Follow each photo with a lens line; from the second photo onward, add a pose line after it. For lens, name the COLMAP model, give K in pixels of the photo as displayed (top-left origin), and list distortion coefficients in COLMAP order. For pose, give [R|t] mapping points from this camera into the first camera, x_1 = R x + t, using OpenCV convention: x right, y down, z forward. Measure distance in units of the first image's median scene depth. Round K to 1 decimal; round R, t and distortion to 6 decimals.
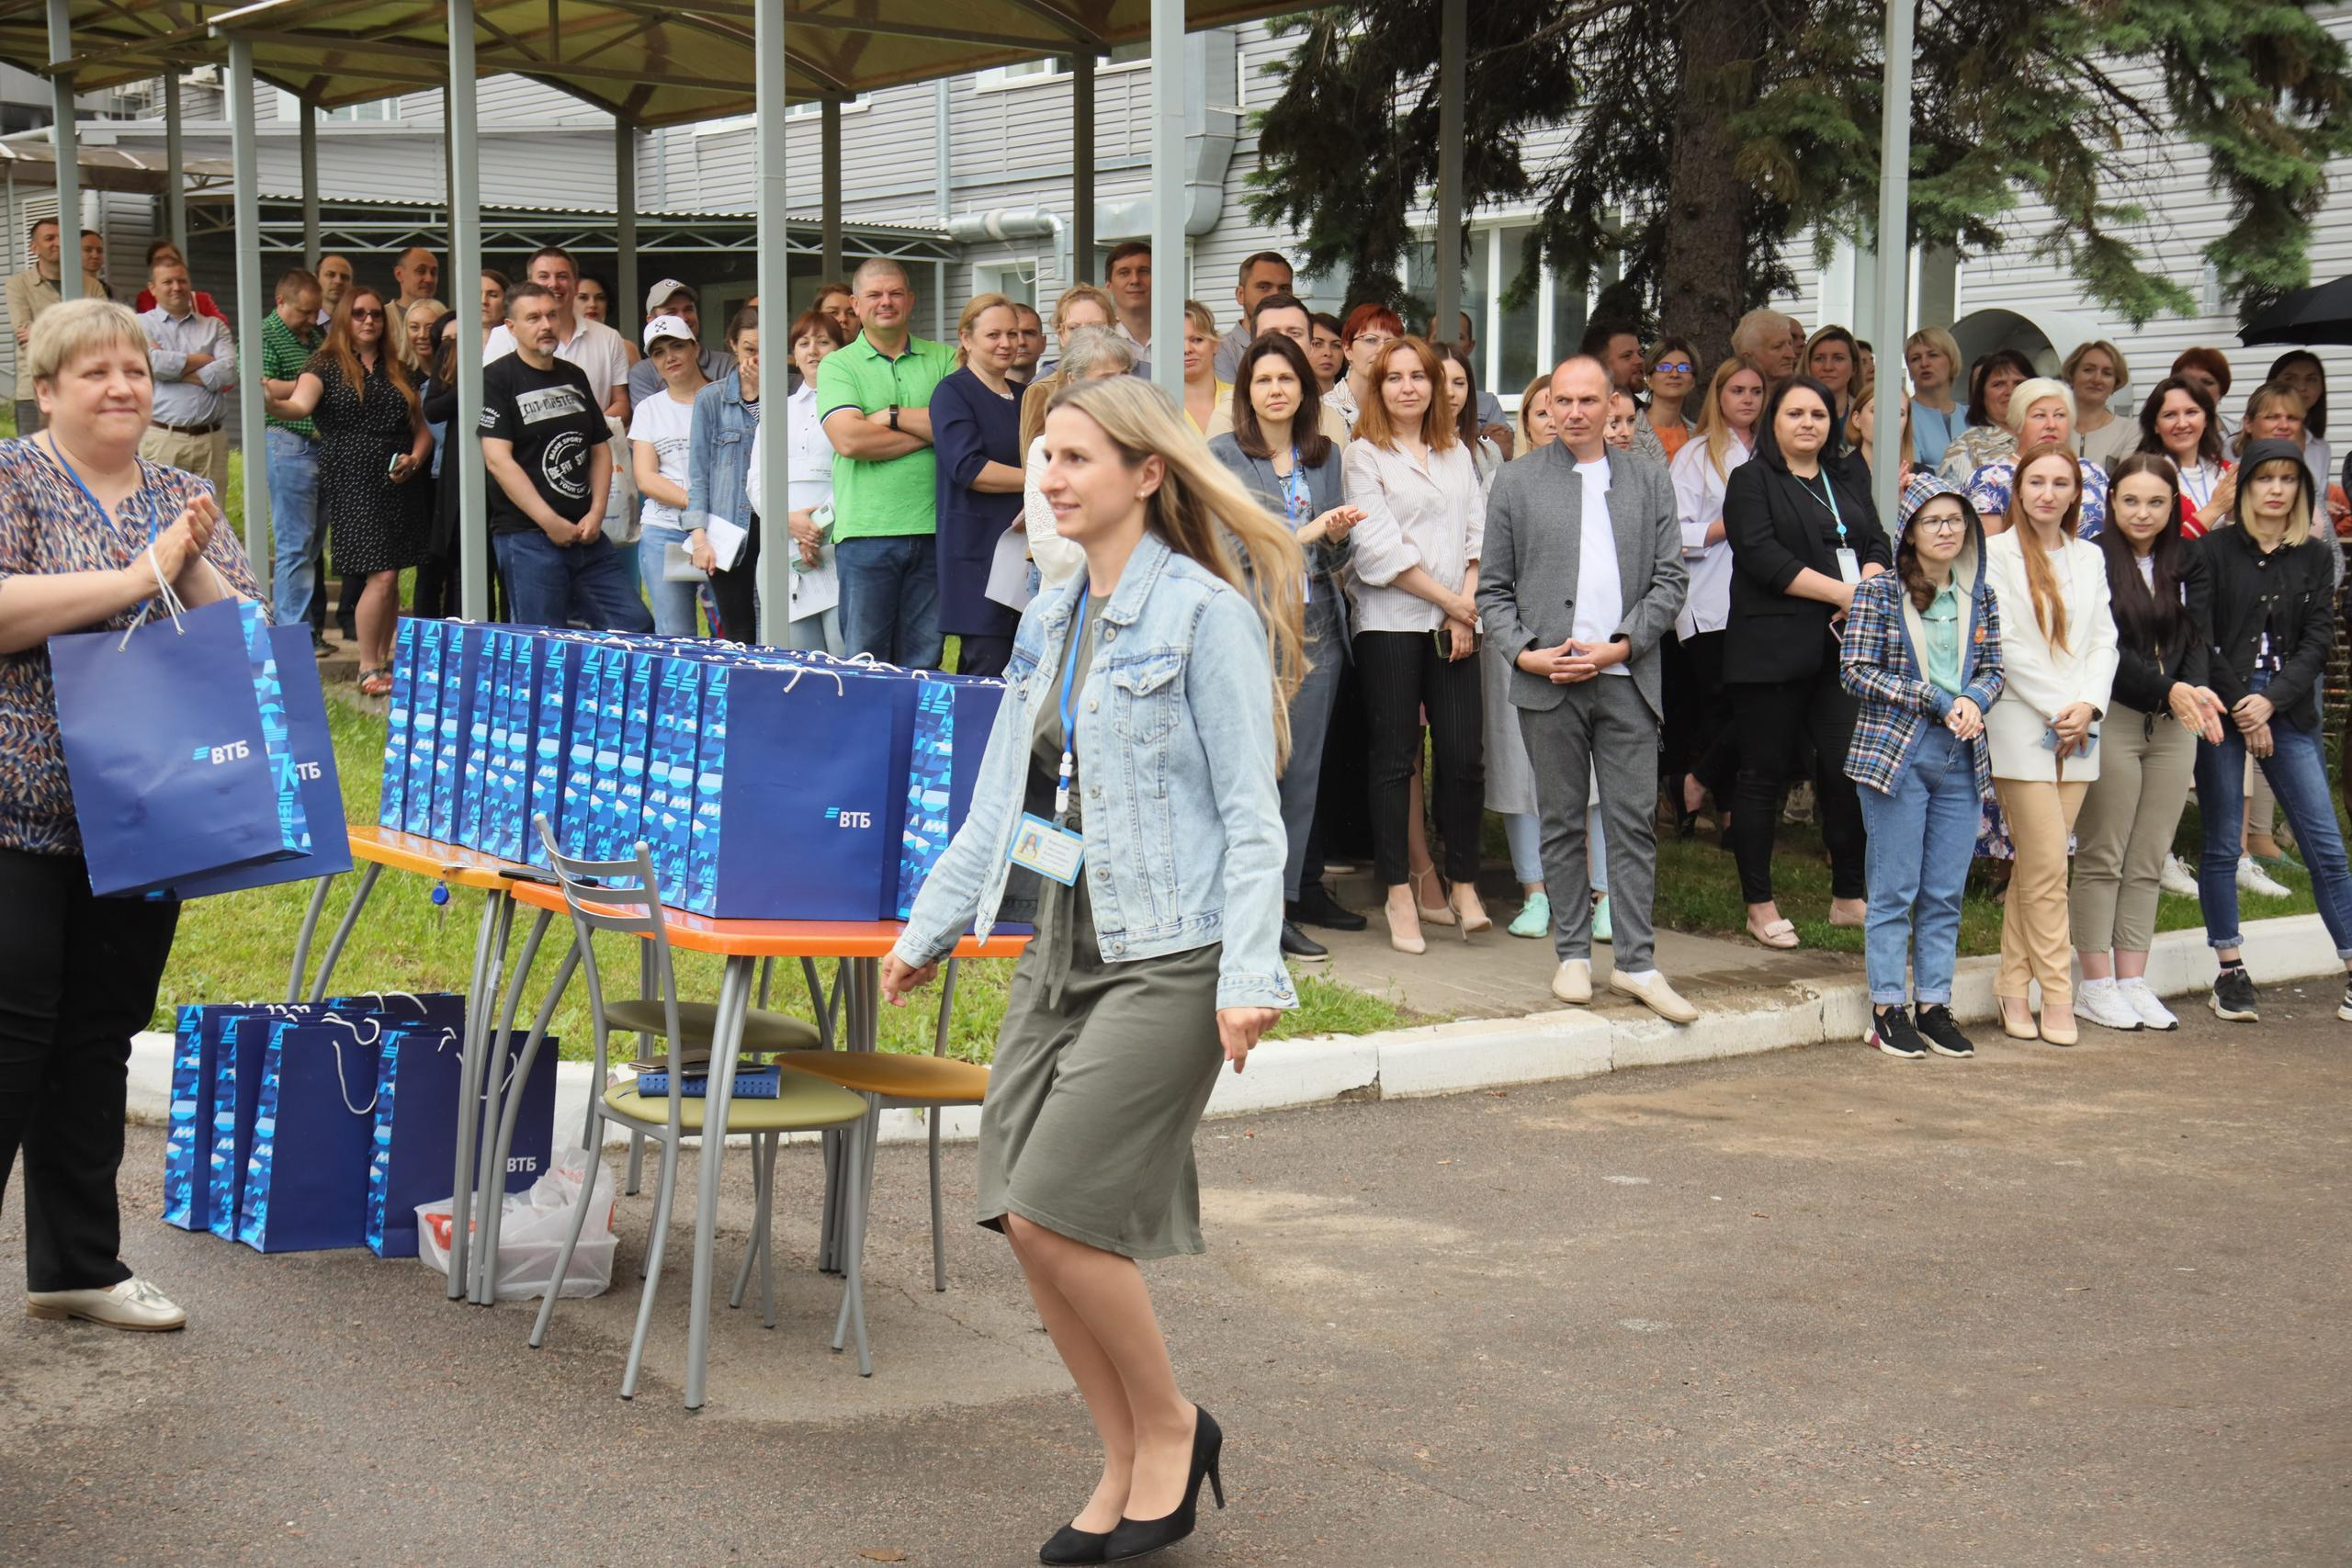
lens RADIAL K [[3347.9, 0, 1160.2], [0, 3347.9, 822.9], [0, 0, 1]] dist [0.165500, 0.000000]
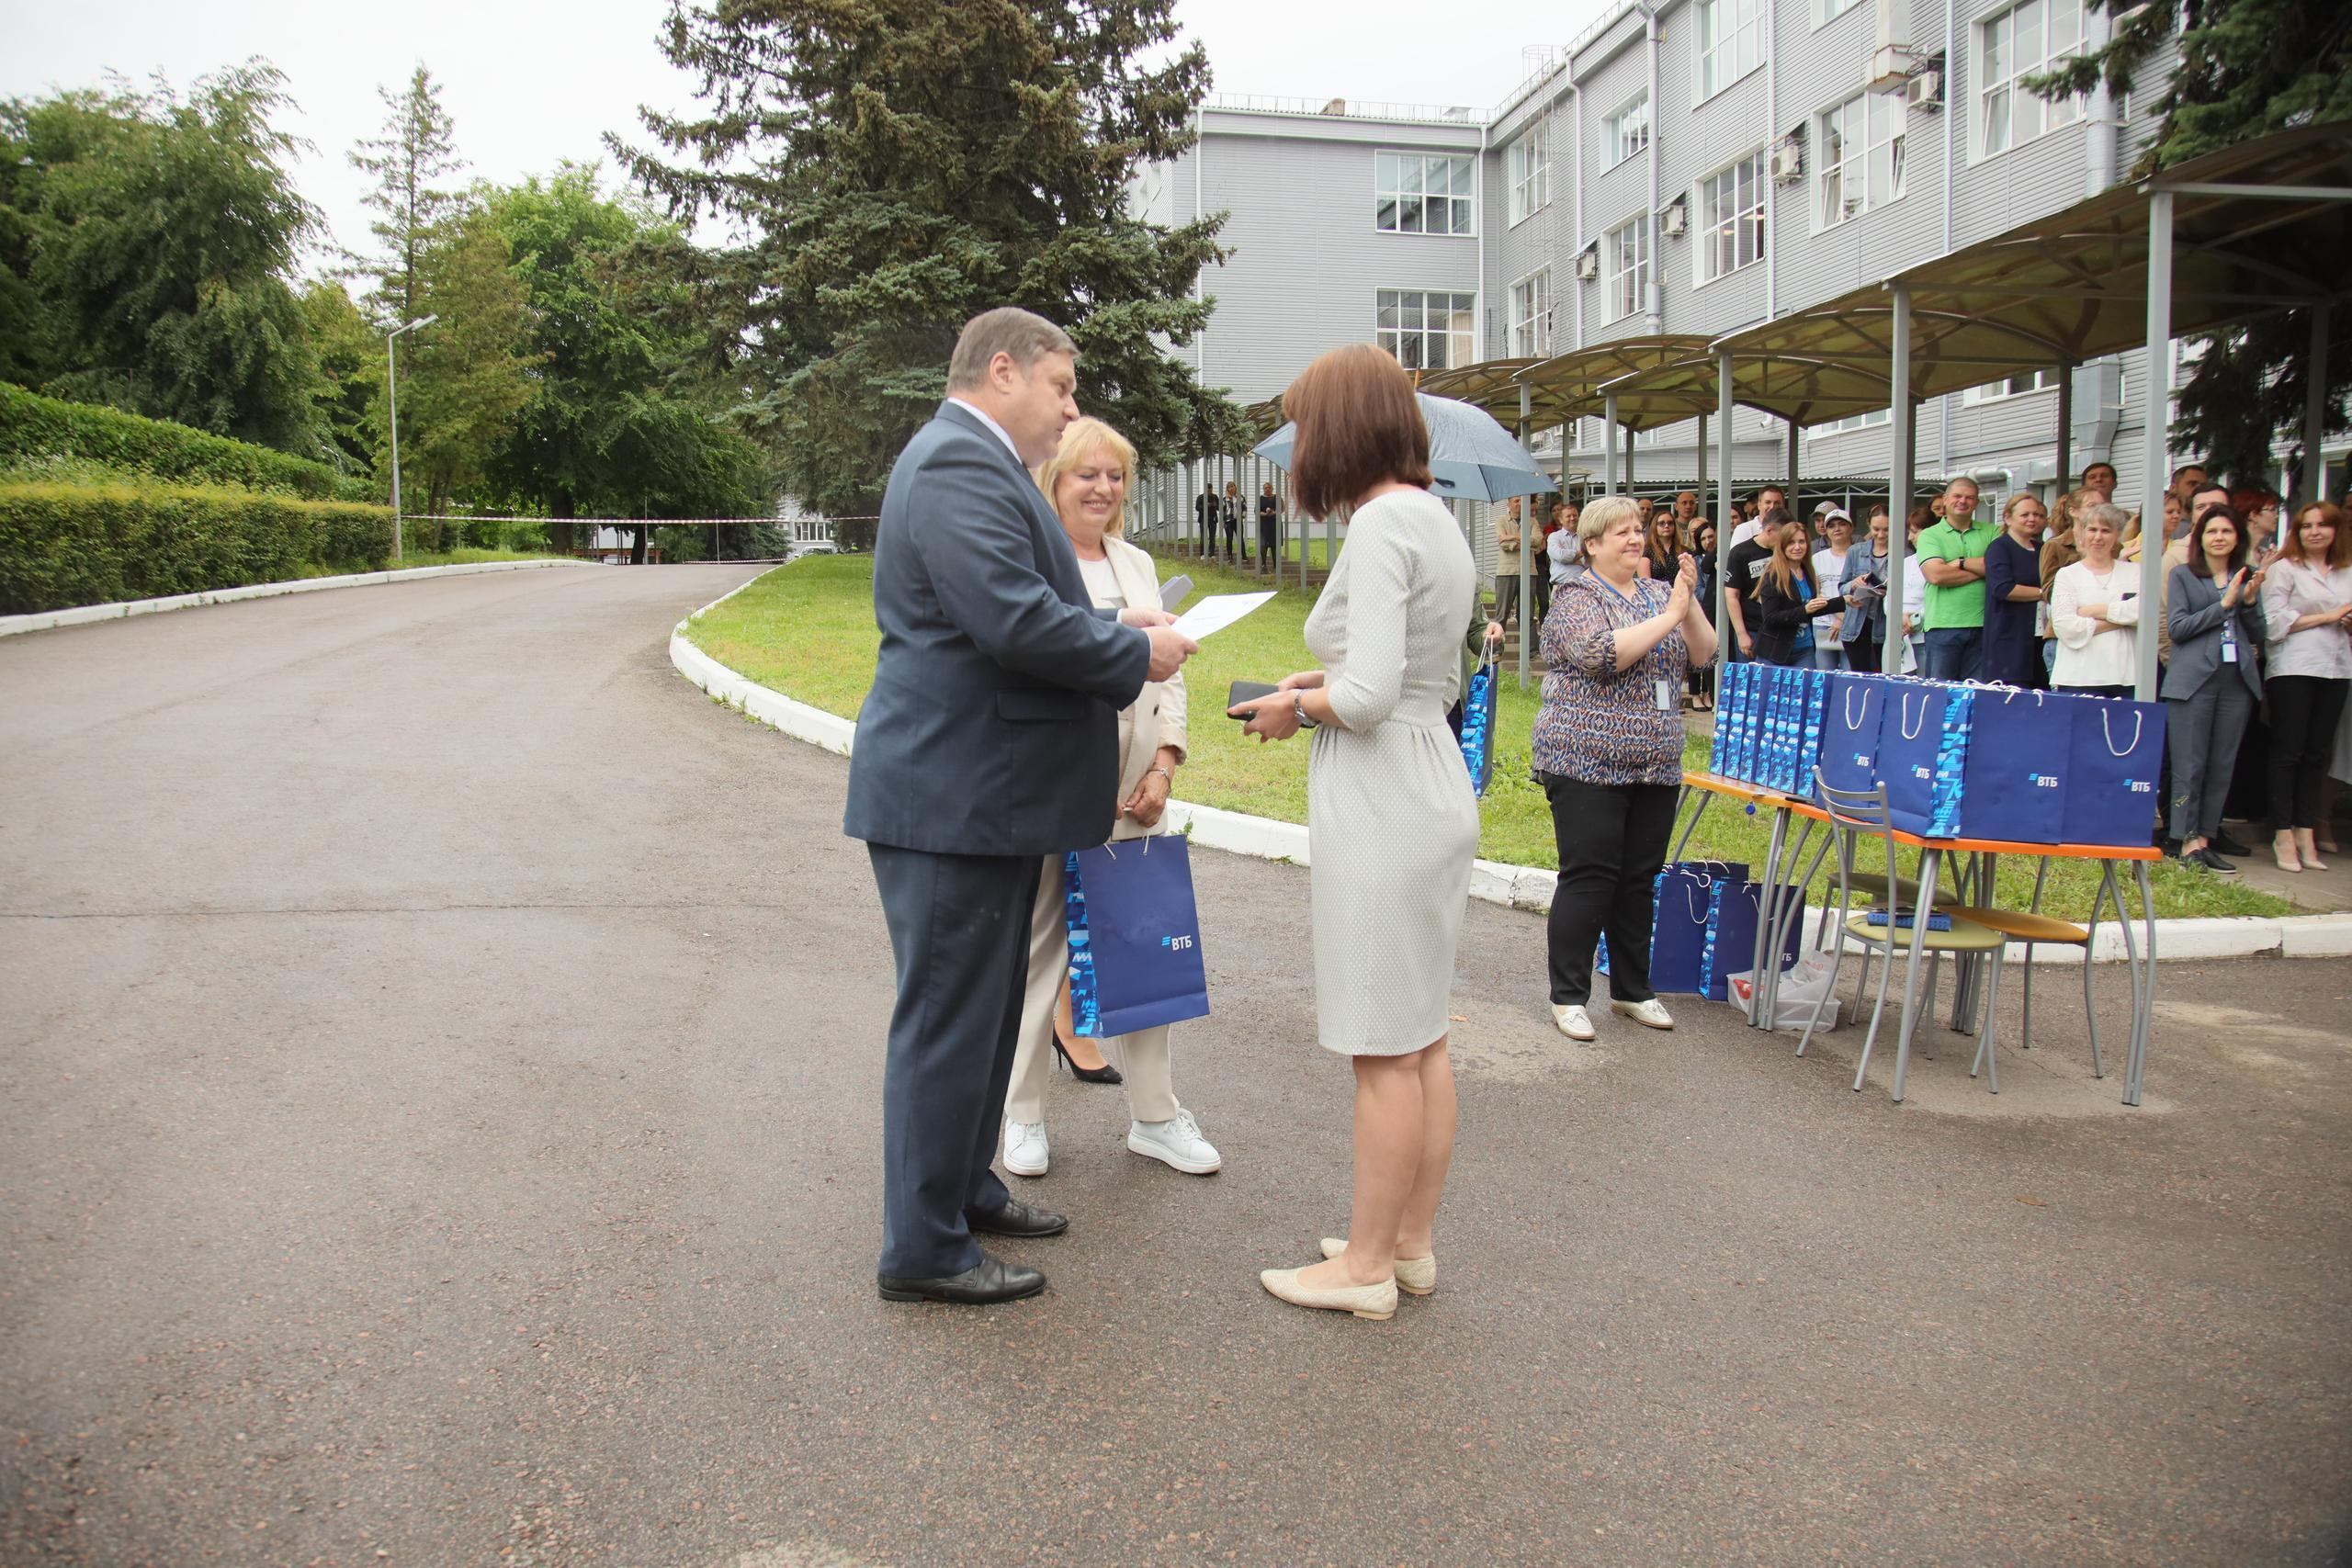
lens RADIAL K [[1614.6, 0, 1151.9], [0, 1614.6, 795.3], [0, 0, 1]] dist [-0.107558, 0.053493]
pose [[0.869824, 0.034808, -0.492132, -0.065610], [-0.031201, 0.999392, 0.015540, 0.009948], [0.492374, 0.001838, 0.870382, 0.071069]]
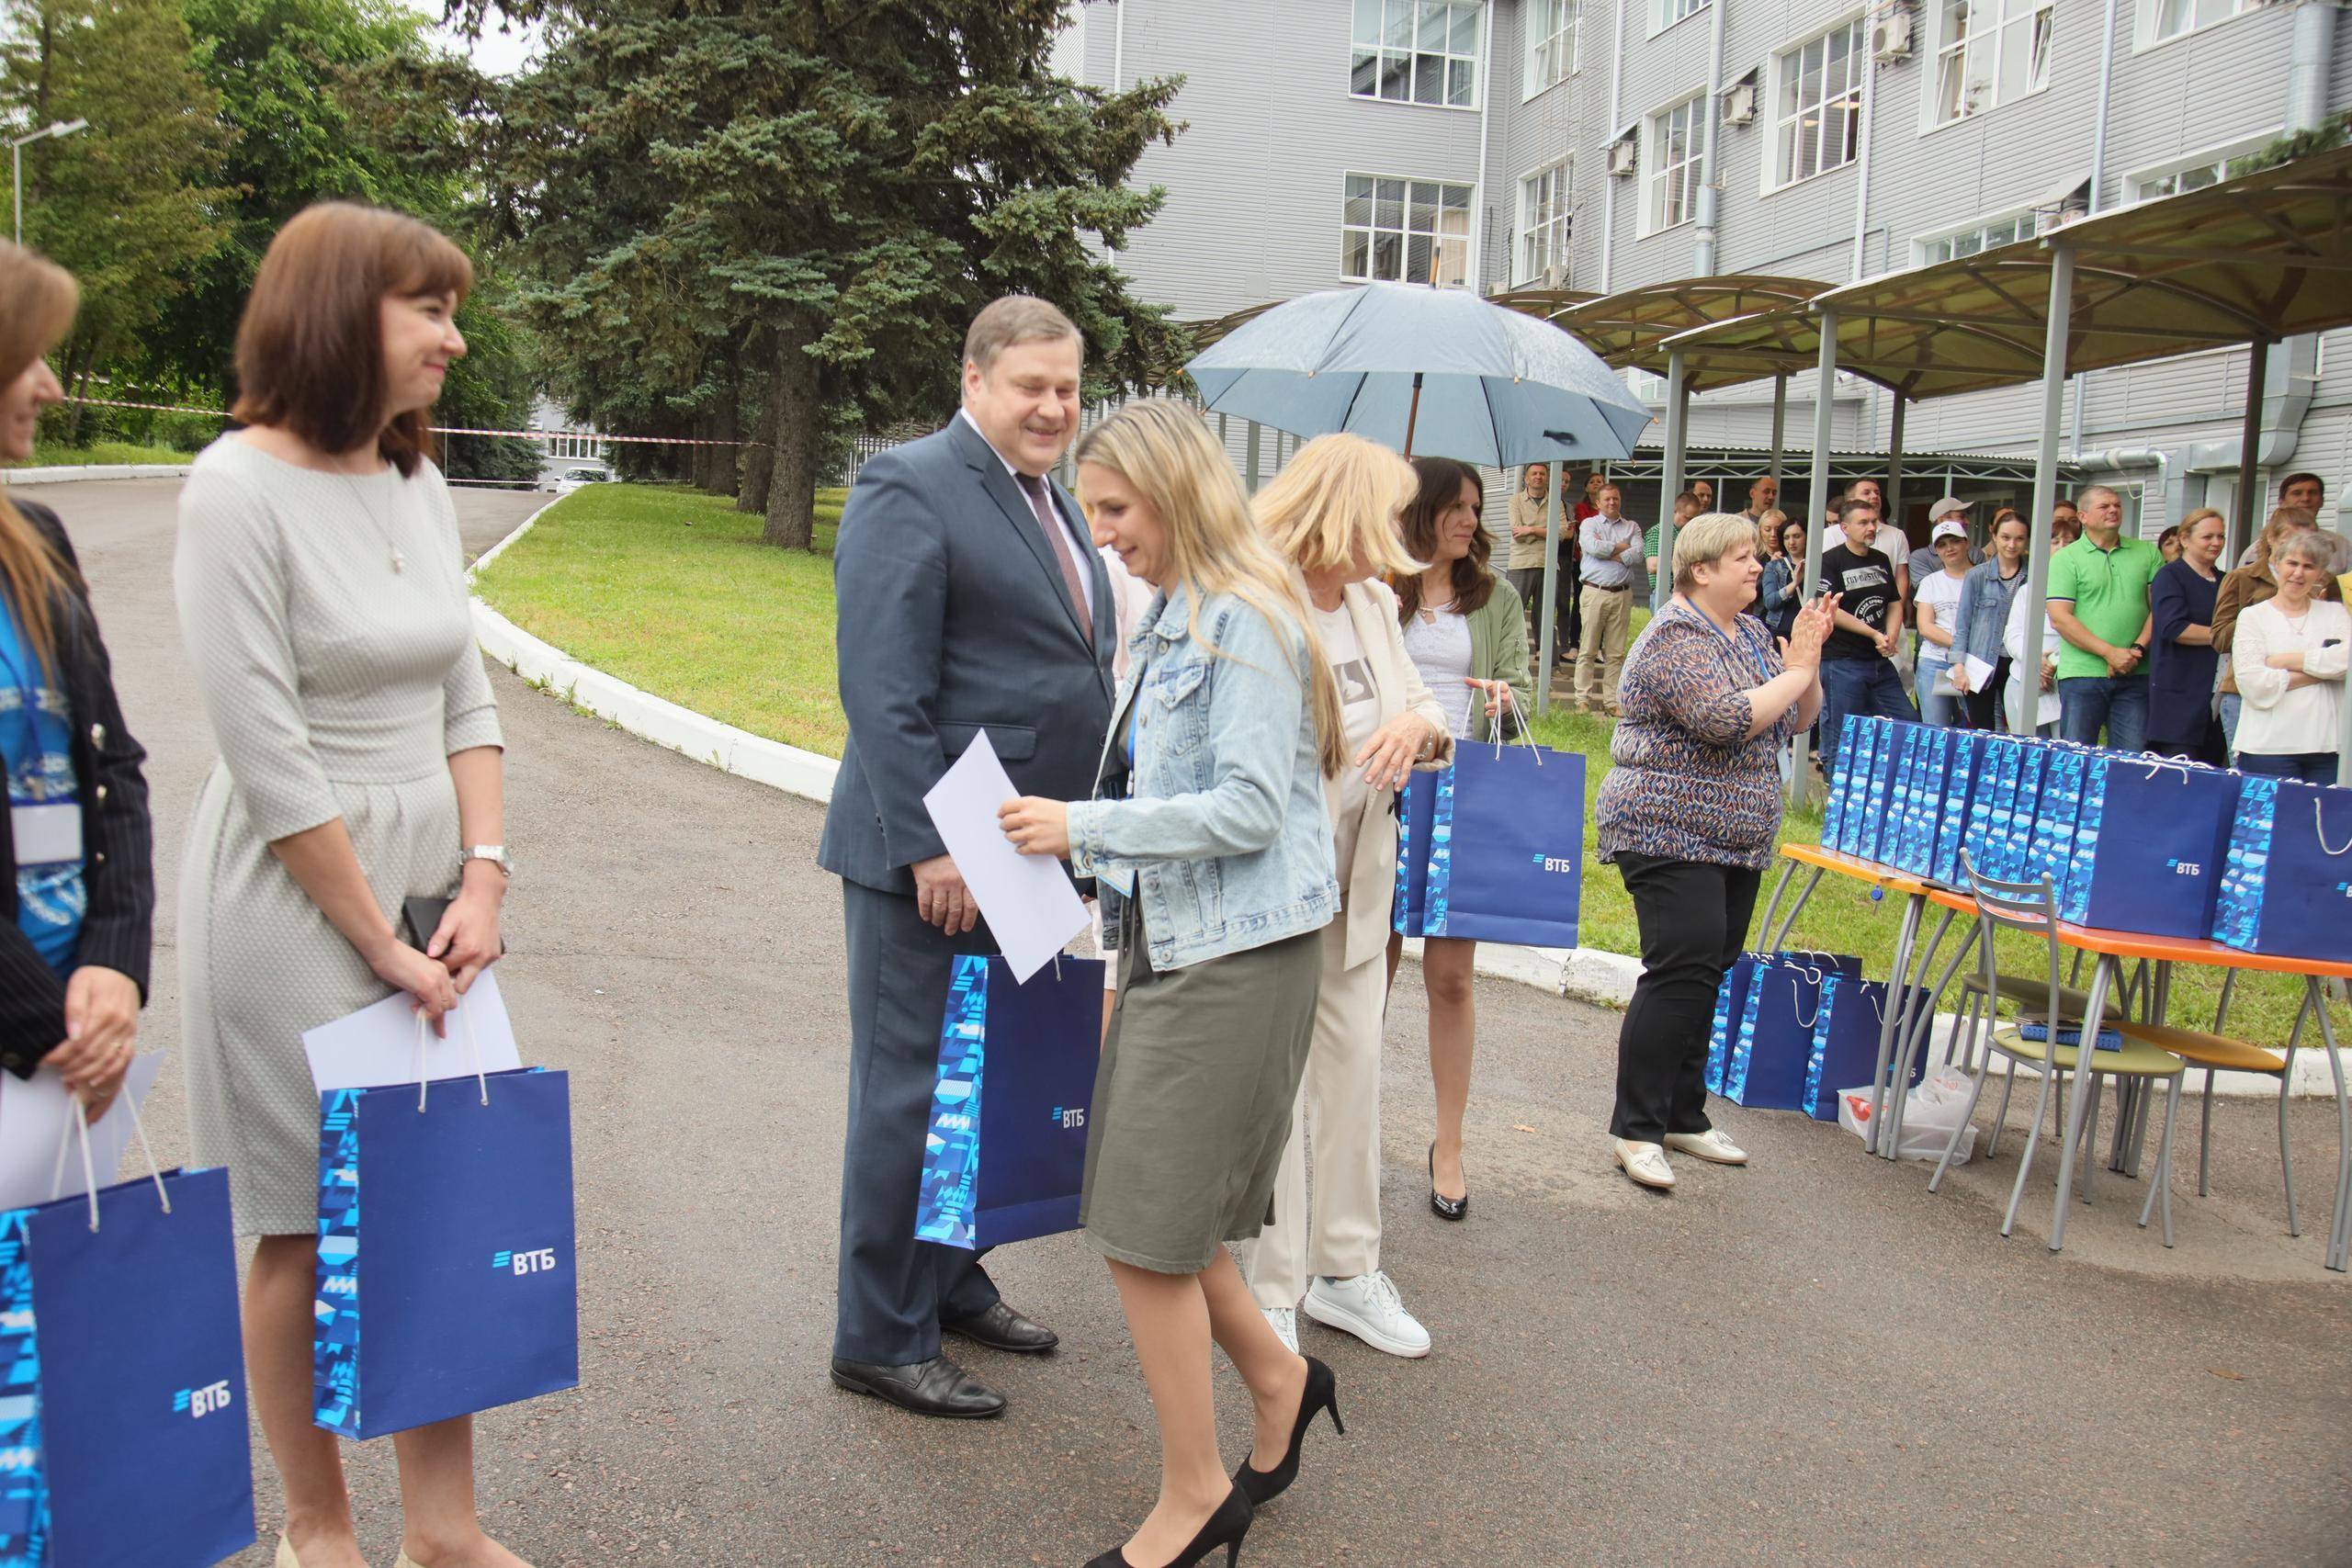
lens RADIAL K [[2134.4, 0, 1149.3], [0, 2134.4, 773.2], [0, 0, 1]] dist [0.013037, 0.000000]
pose [[0.898613, 0.065178, -0.433875, -0.085989], [-0.077613, 0.996923, -0.010987, 0.002574], [0.431824, 0.043547, 0.900906, -0.037625]]
